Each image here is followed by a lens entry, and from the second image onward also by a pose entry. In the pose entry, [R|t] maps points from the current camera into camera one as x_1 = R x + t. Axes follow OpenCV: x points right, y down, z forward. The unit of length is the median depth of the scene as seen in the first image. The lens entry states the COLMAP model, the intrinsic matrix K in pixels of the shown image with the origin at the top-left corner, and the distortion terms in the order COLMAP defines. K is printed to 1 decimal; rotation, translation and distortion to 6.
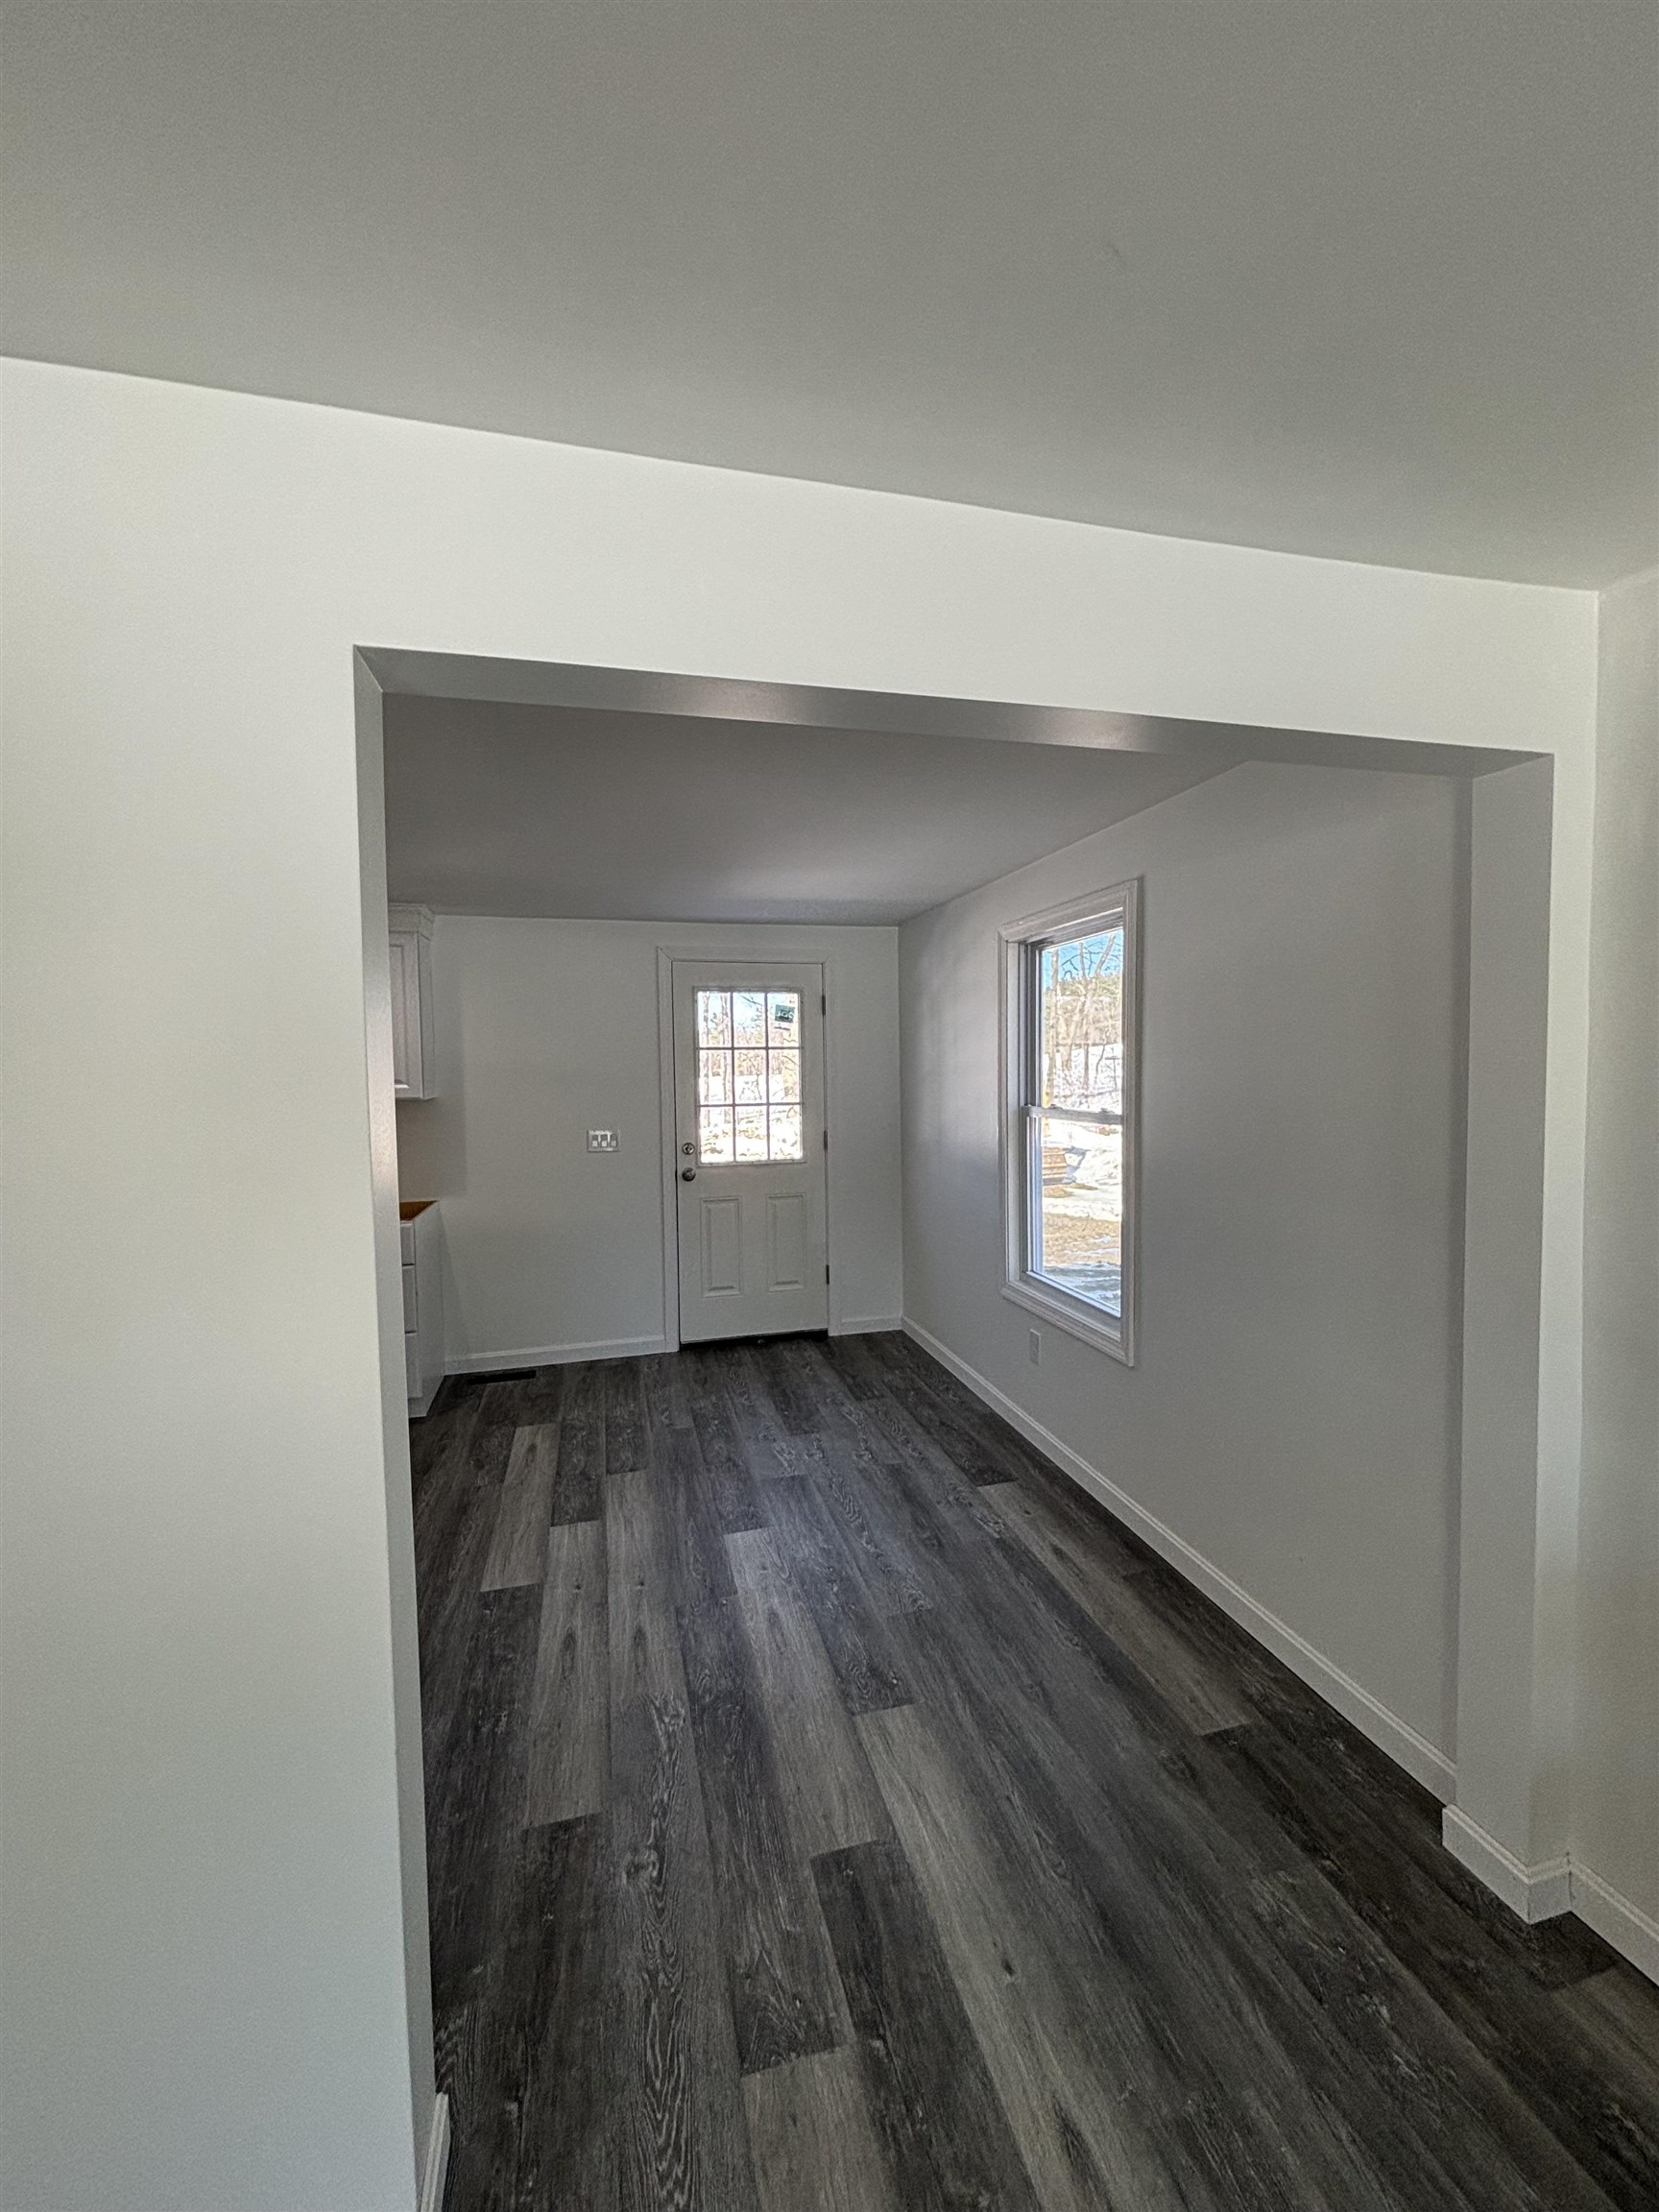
lens RADIAL K [[890.9, 0, 841.0], [0, 890.9, 1101.0], [0, 0, 1]] dist [-0.002281, 0.000882]
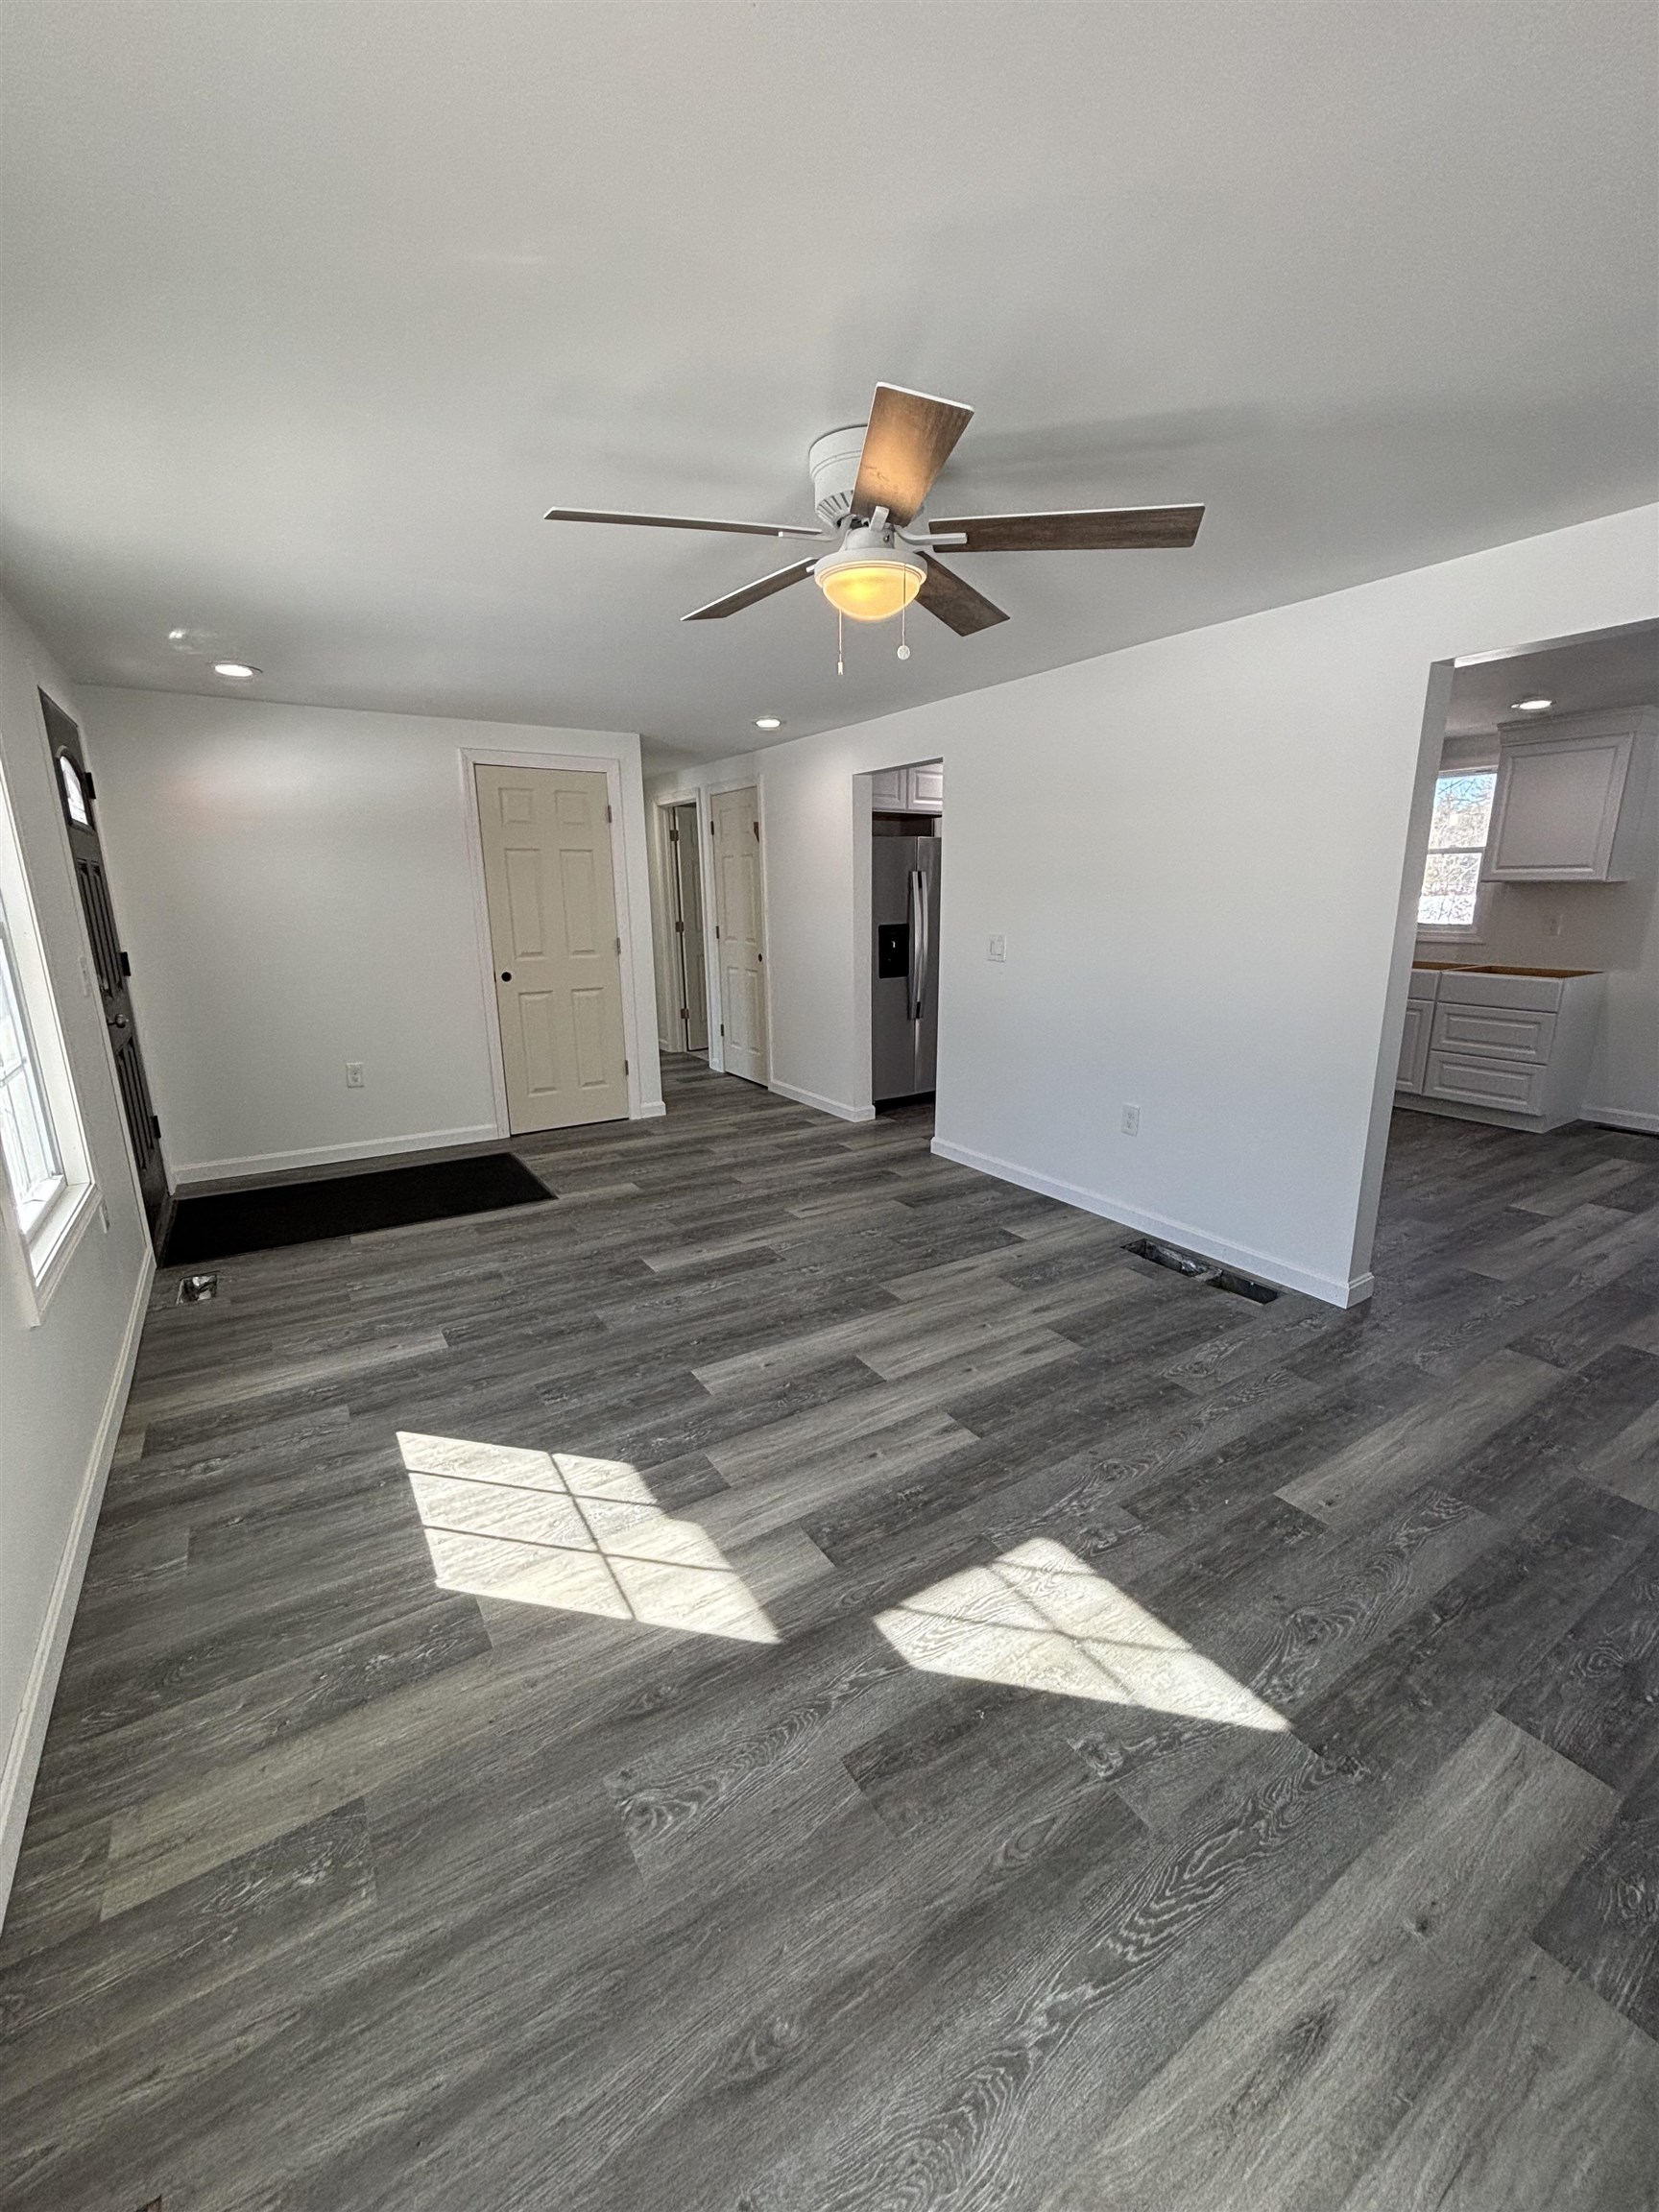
lens RADIAL K [[890.9, 0, 840.6], [0, 890.9, 1099.9], [0, 0, 1]] dist [-0.002281, 0.000882]
pose [[0.306678, 0.230330, -0.923524, 0.603879], [-0.032904, 0.972264, 0.231560, 0.065588], [0.951244, -0.040627, 0.305751, -0.534538]]
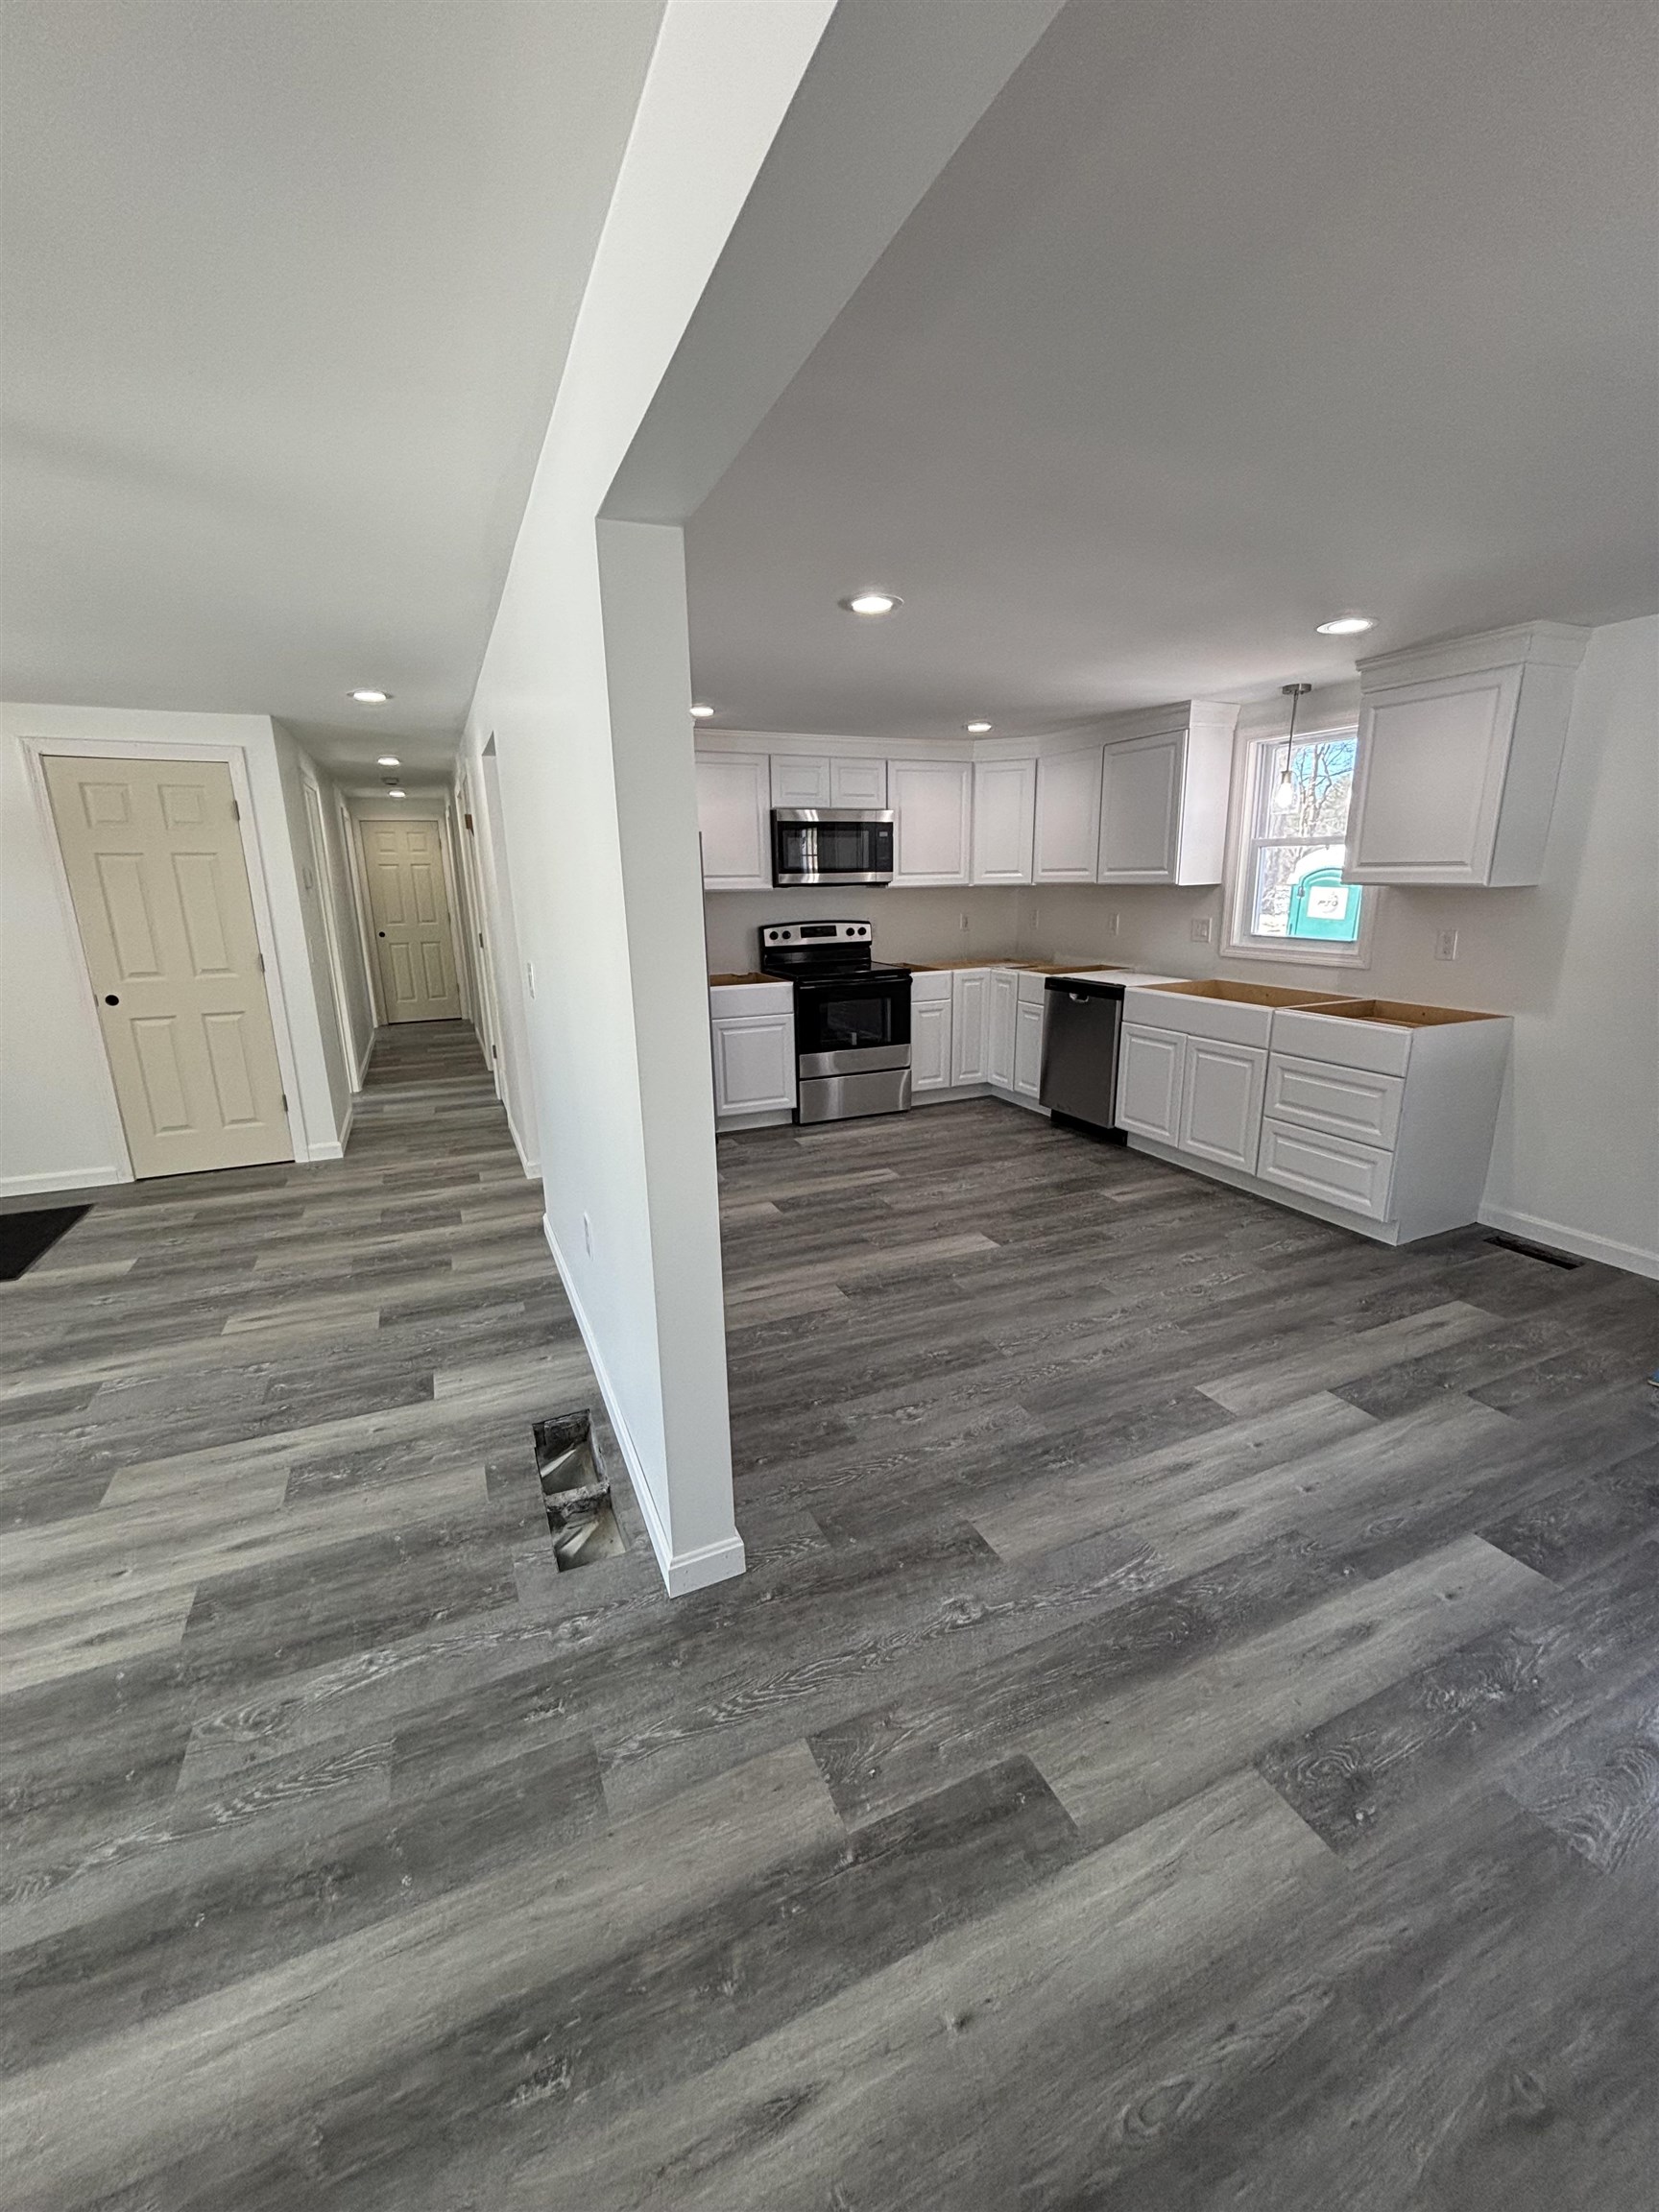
lens RADIAL K [[890.9, 0, 832.0], [0, 890.9, 1107.7], [0, 0, 1]] dist [-0.002281, 0.000882]
pose [[0.156623, 0.262294, -0.952193, 0.409077], [-0.026732, 0.964864, 0.261387, -0.004764], [0.987297, -0.015486, 0.158131, 0.446904]]
